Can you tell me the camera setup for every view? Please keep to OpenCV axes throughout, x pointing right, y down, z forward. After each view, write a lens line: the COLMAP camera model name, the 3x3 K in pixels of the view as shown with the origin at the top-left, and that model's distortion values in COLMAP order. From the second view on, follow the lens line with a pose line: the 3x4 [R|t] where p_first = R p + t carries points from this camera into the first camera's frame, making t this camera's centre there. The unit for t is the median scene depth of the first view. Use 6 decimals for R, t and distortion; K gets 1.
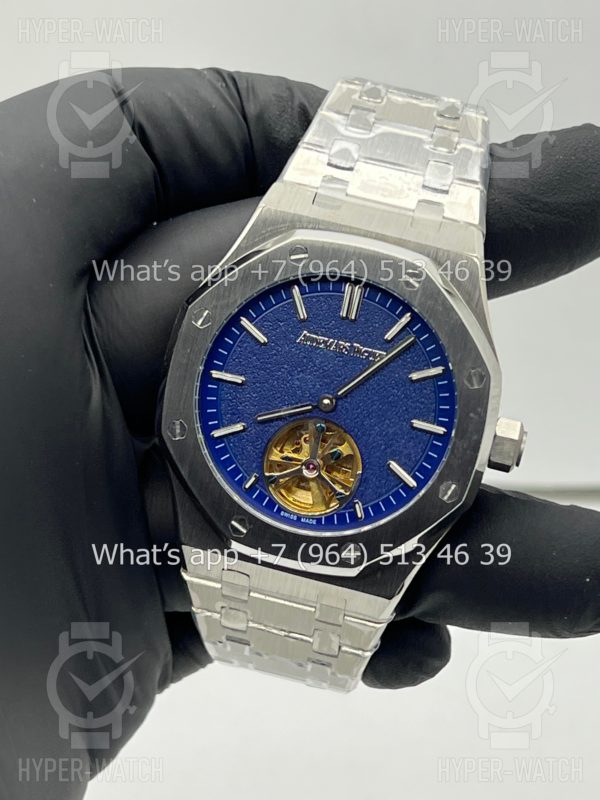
lens RADIAL K [[1828.2, 0, 302.6], [0, 1828.2, 403.2], [0, 0, 1]] dist [0.261055, 0.000000]
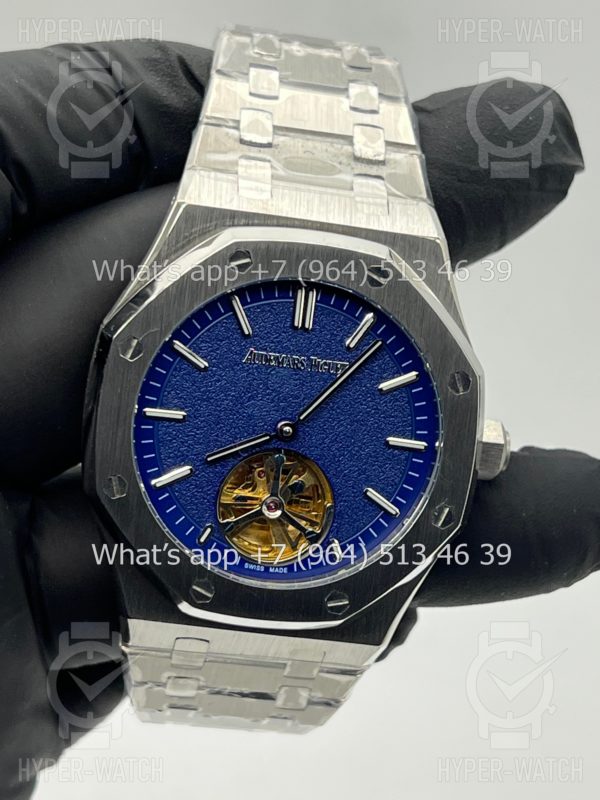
lens RADIAL K [[1828.2, 0, 305.5], [0, 1828.2, 397.0], [0, 0, 1]] dist [0.261055, 0.000000]
pose [[0.964980, -0.125036, 0.230607, -0.169719], [0.107301, 0.990328, 0.087959, -0.087909], [-0.239375, -0.060135, 0.969063, 0.181656]]
